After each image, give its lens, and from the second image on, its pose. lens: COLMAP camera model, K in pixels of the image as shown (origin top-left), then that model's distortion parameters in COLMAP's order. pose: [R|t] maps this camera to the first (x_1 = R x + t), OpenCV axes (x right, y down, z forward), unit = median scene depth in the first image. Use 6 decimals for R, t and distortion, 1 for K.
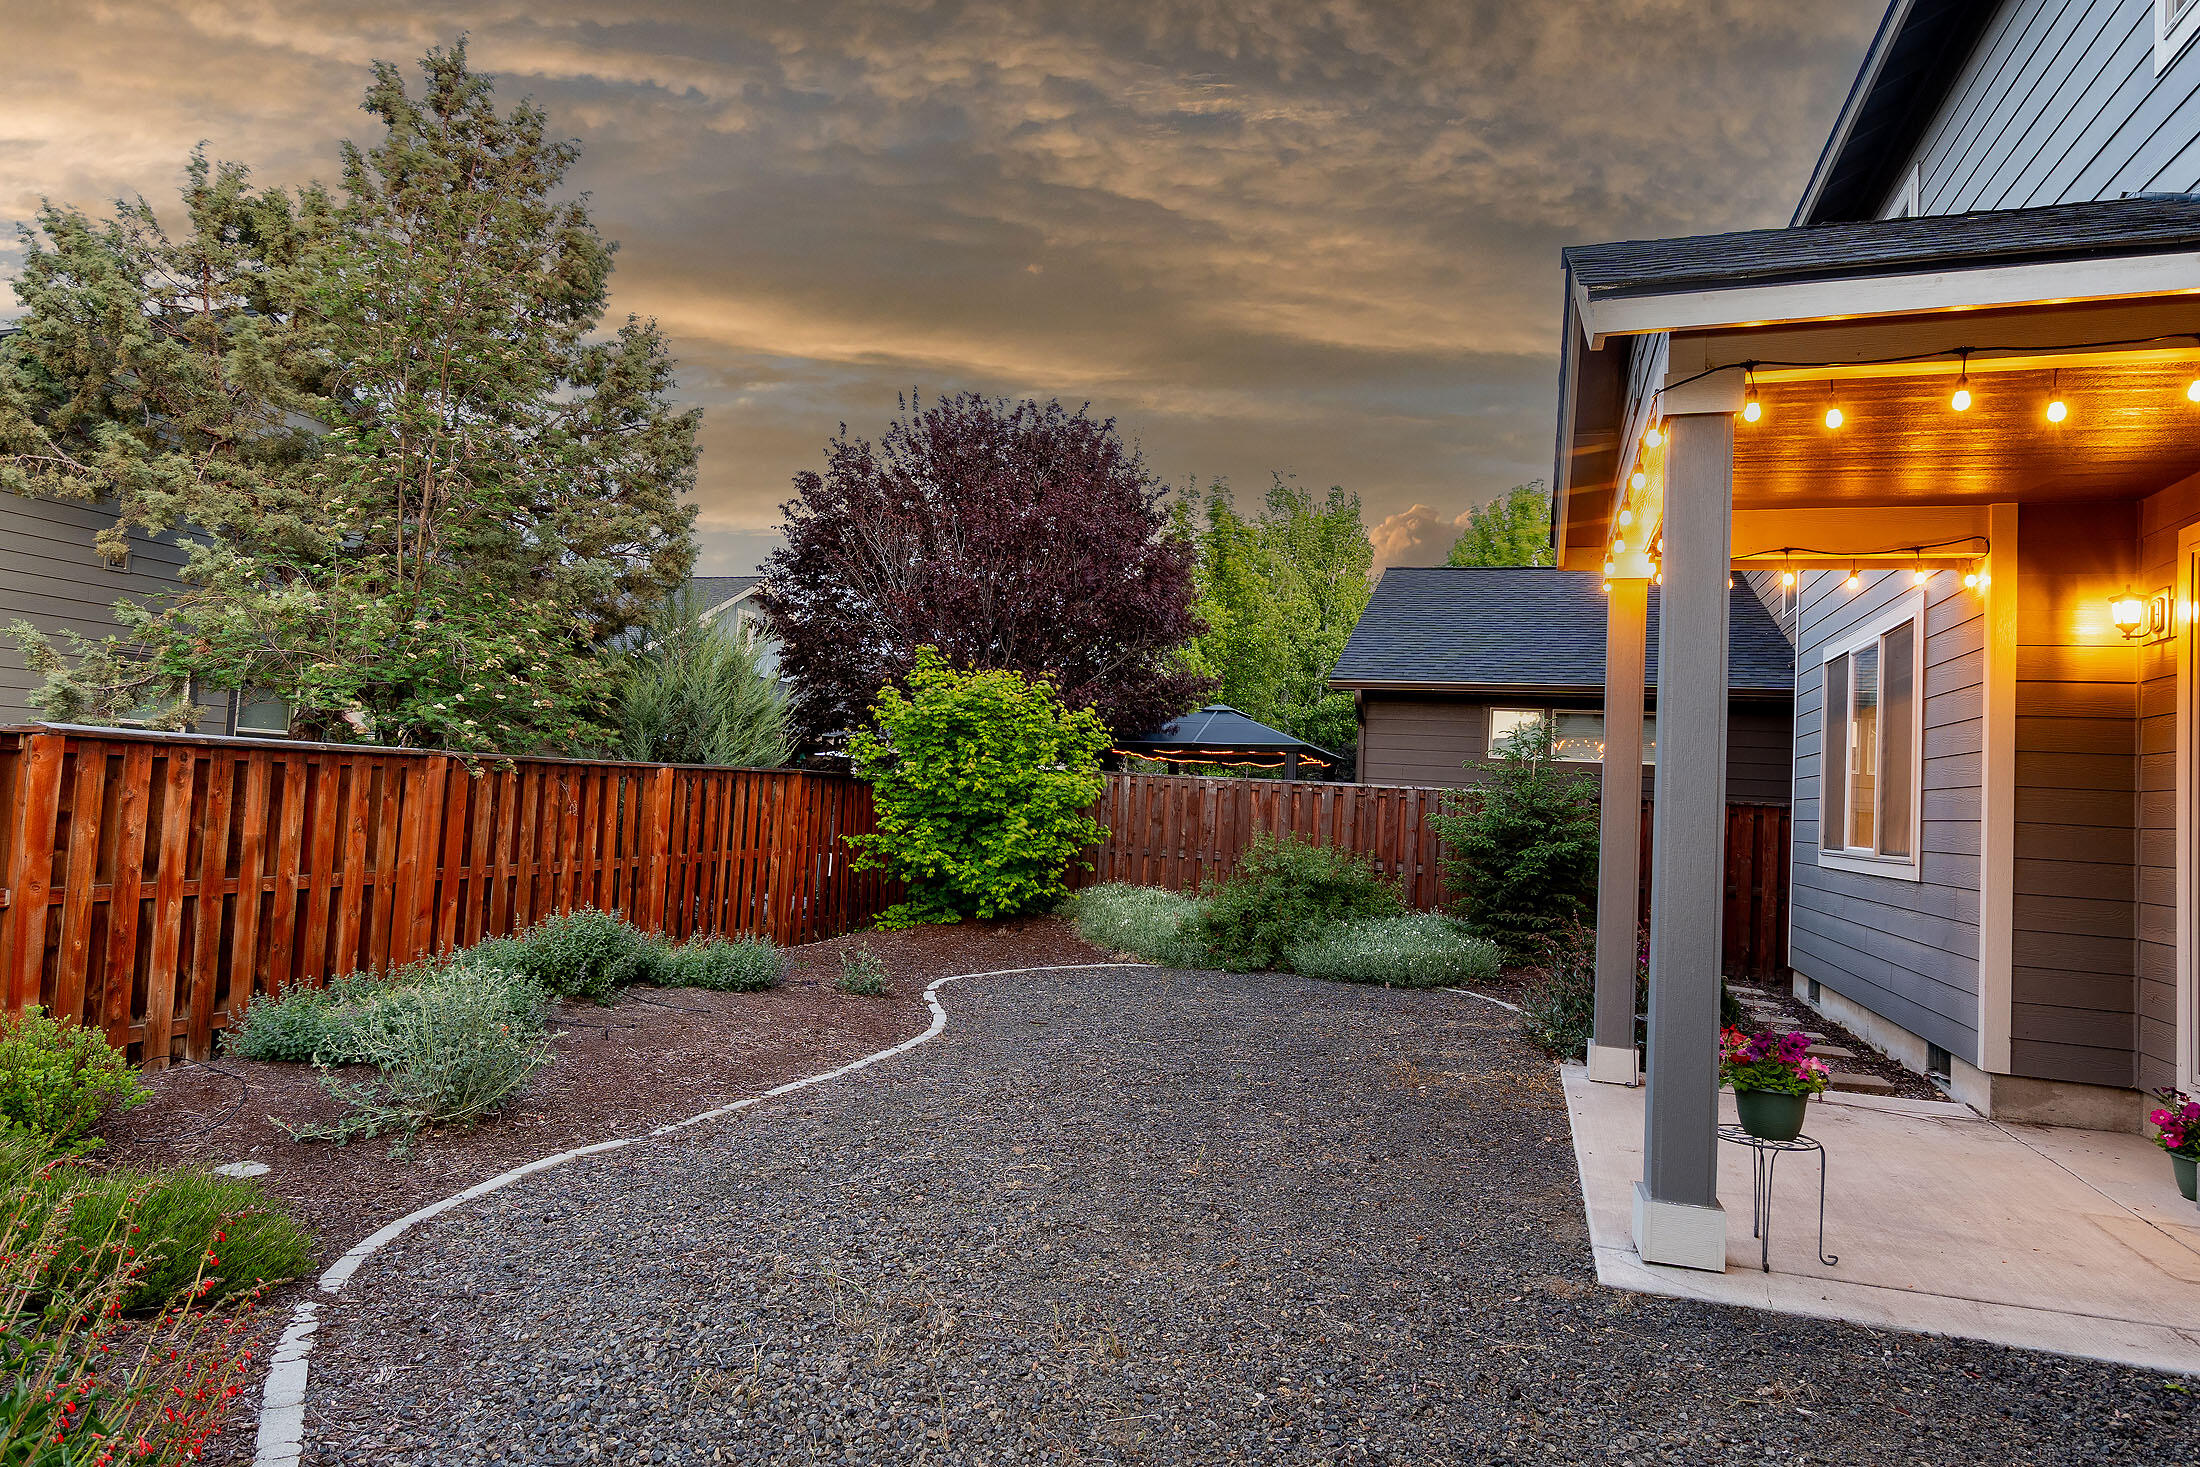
lens RADIAL K [[1263.8, 0, 1100.0], [0, 1263.8, 733.5], [0, 0, 1]] dist [0.000517, 0.001581]
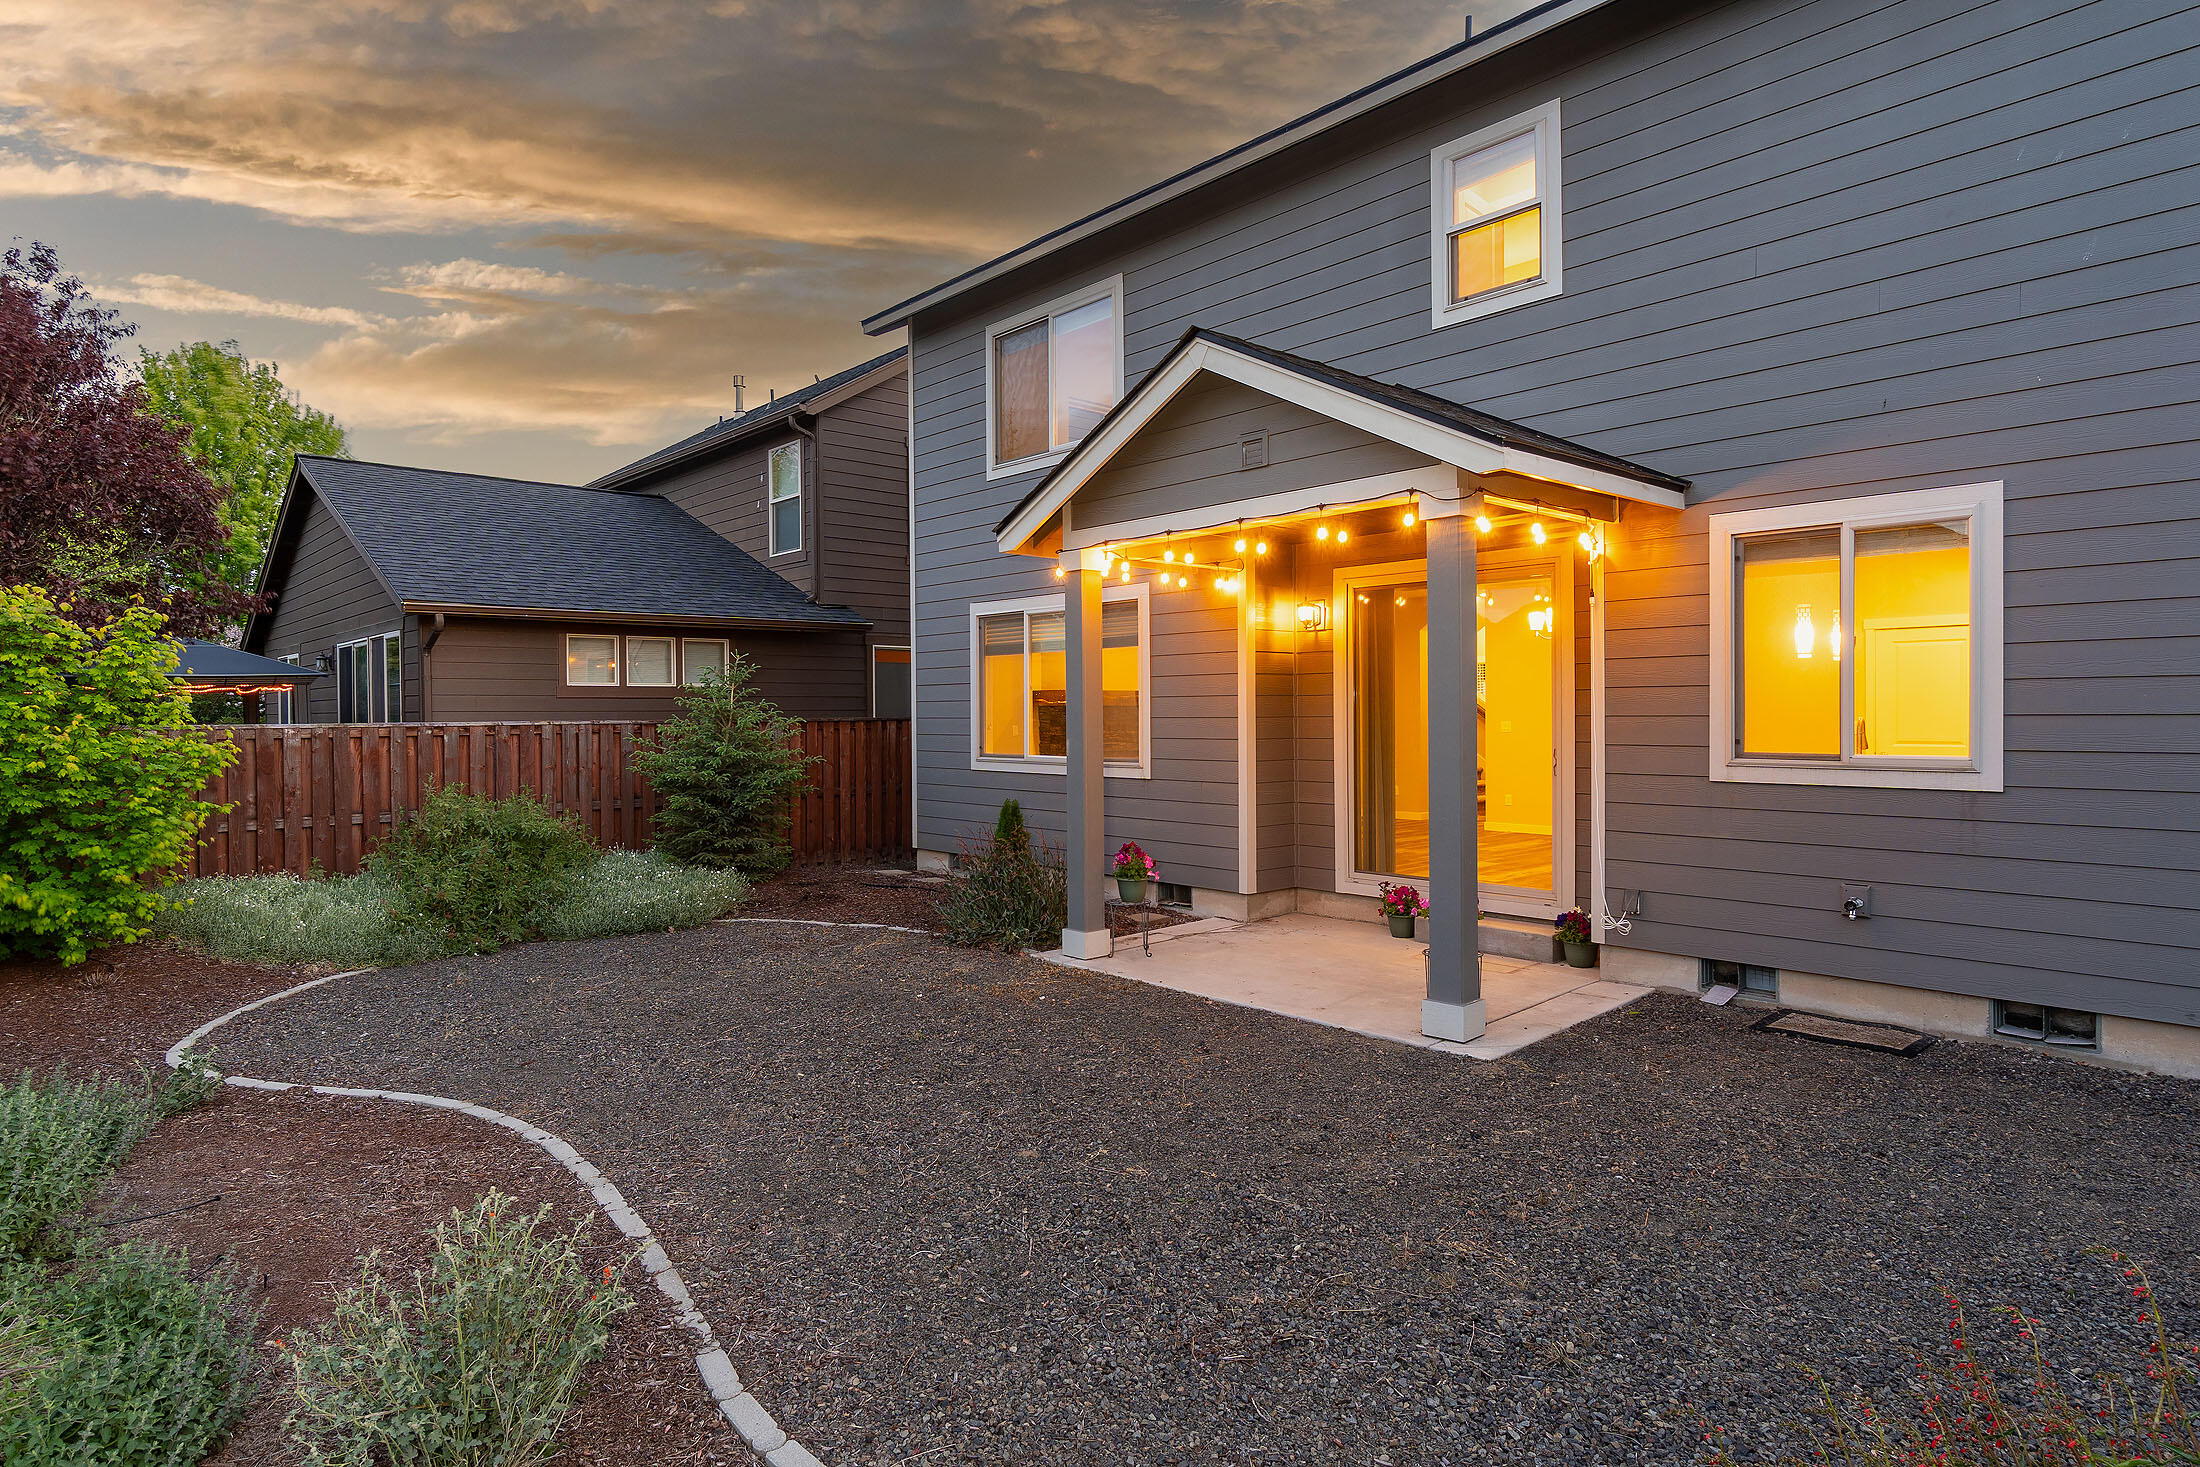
lens RADIAL K [[1200.8, 0, 1100.0], [0, 1200.8, 733.5], [0, 0, 1]] dist [-0.004713, 0.004611]
pose [[0.483429, -0.071064, 0.872495, -0.741878], [-0.011644, 0.996089, 0.087582, -0.072516], [-0.875306, -0.052499, 0.480711, 0.456629]]
